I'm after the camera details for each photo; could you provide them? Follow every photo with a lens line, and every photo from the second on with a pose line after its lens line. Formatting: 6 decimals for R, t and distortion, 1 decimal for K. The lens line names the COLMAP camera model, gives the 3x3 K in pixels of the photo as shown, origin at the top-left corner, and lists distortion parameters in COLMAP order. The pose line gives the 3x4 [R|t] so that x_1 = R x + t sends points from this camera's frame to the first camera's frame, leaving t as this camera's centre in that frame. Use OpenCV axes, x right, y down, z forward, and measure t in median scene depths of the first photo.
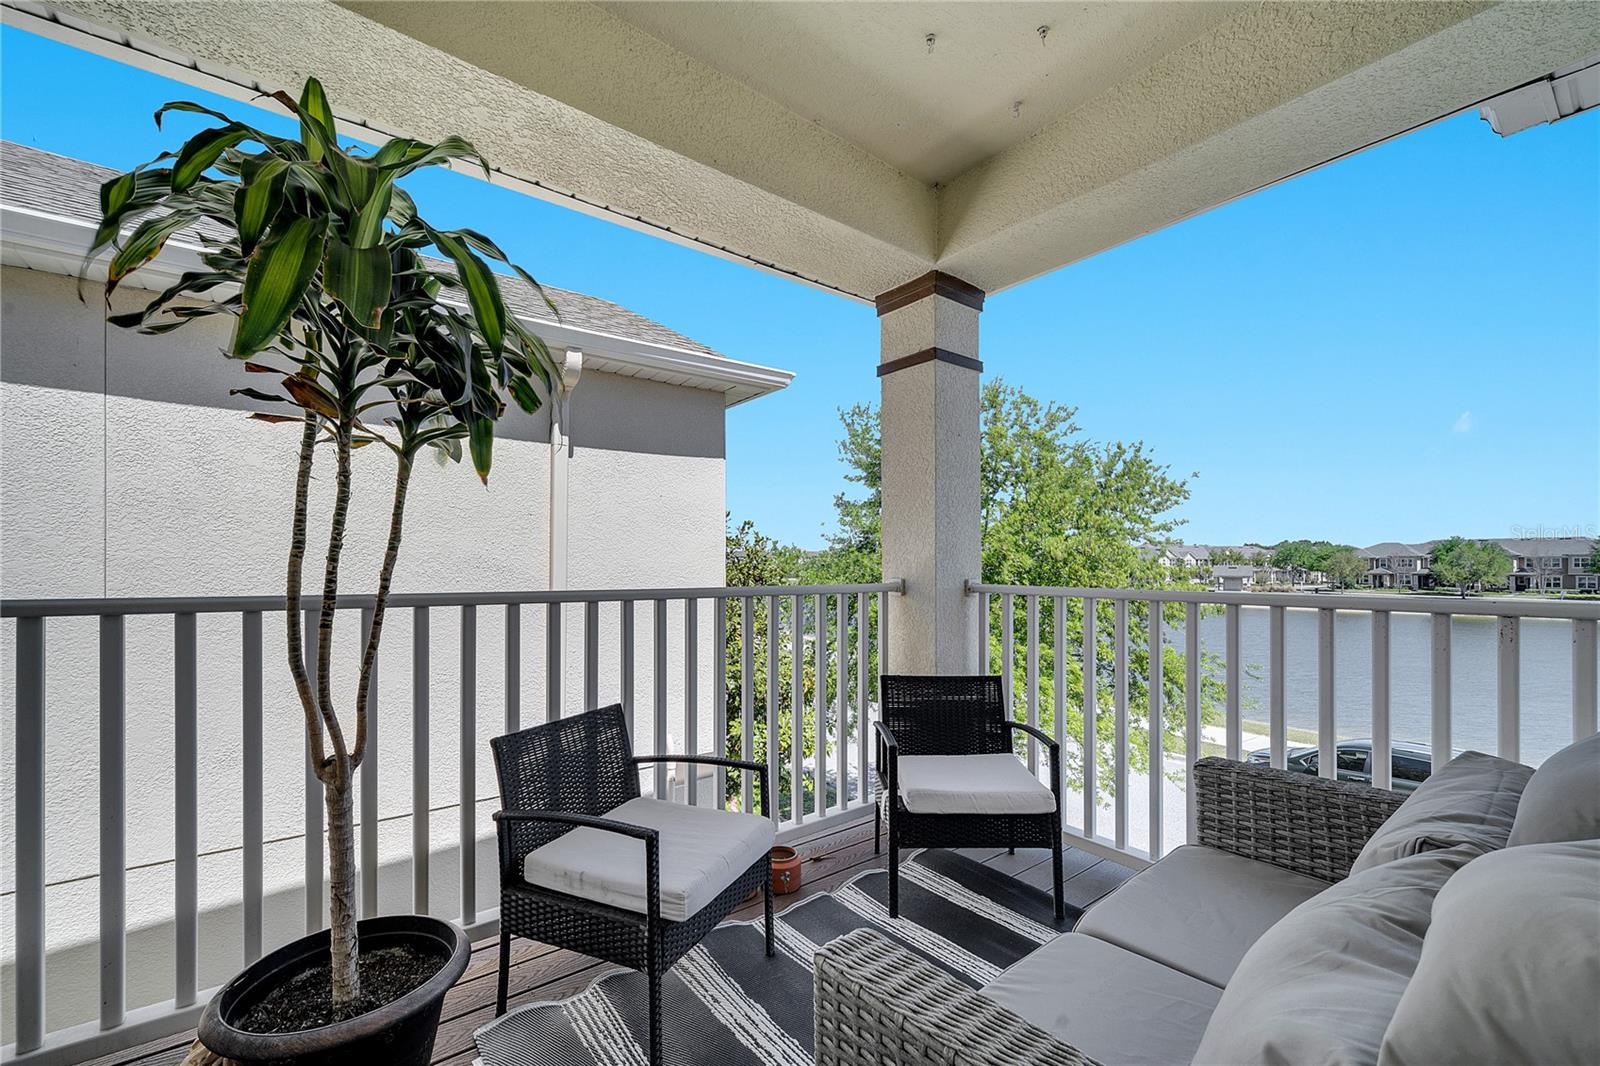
lens RADIAL K [[657.7, 0, 817.4], [0, 657.7, 560.9], [0, 0, 1]] dist [0.004033, -0.001327]
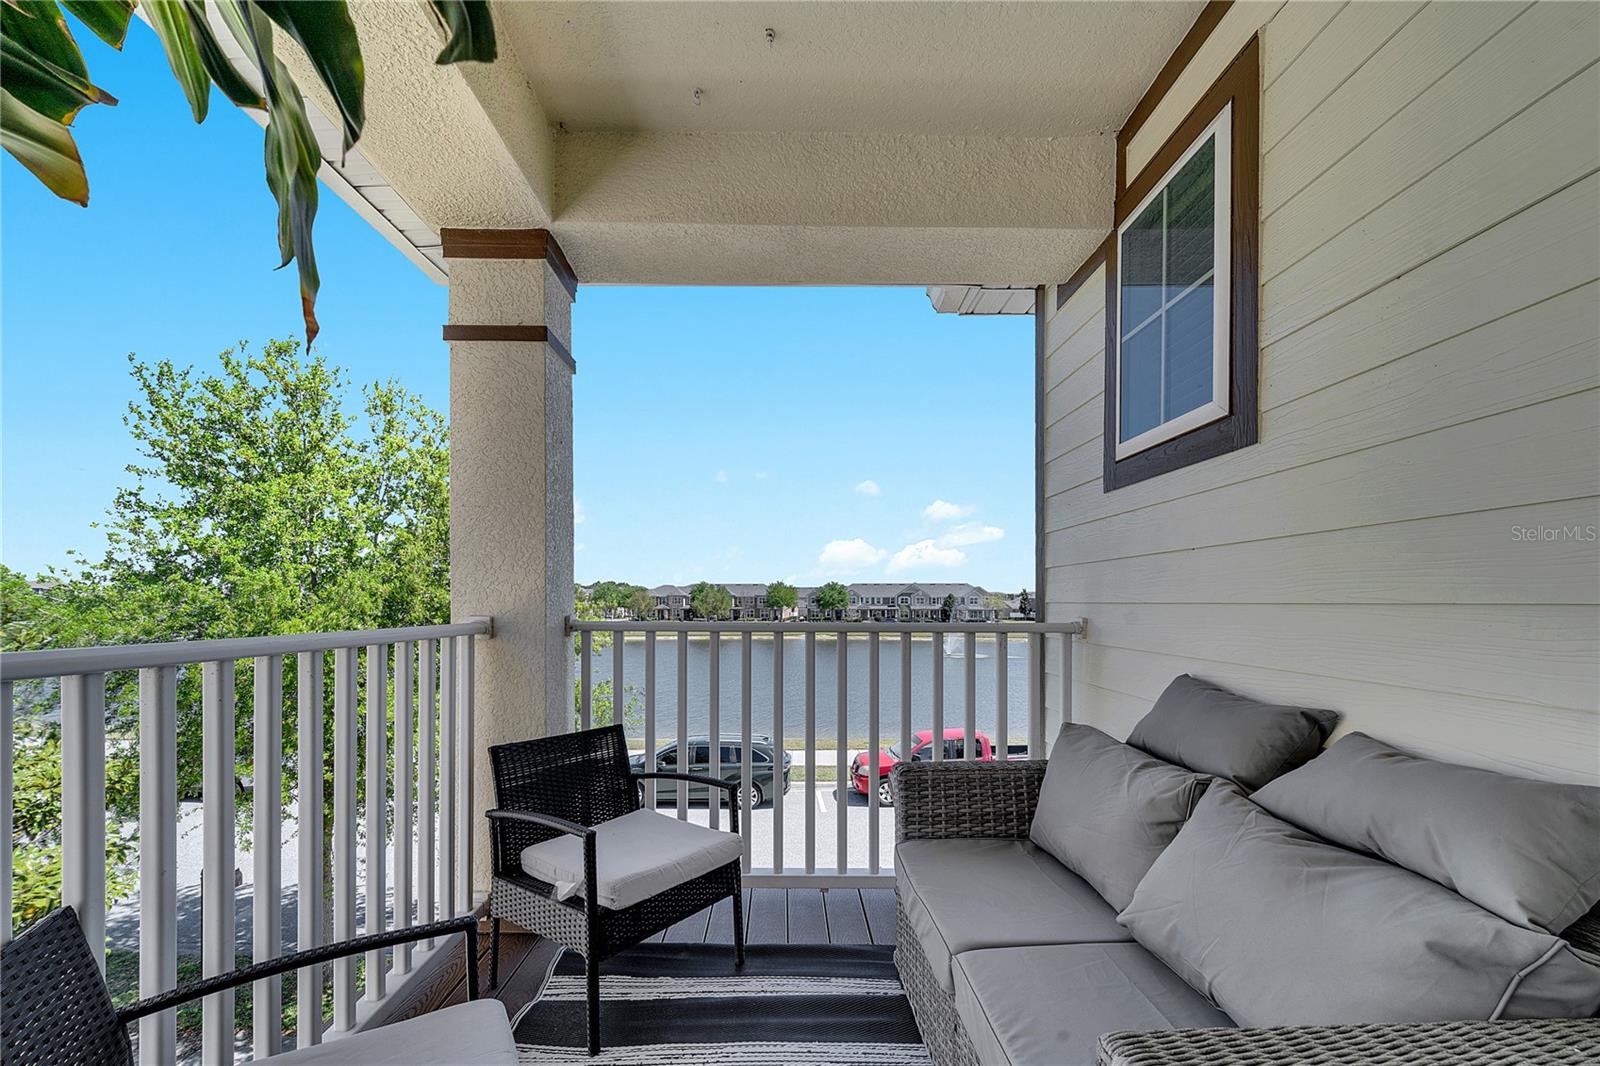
lens RADIAL K [[657.7, 0, 815.0], [0, 657.7, 604.1], [0, 0, 1]] dist [0.004033, -0.001327]
pose [[0.615175, -0.001496, 0.788389, -0.268862], [-0.005713, 0.999963, 0.006355, 0.006341], [-0.788370, -0.008413, 0.615144, 0.263880]]
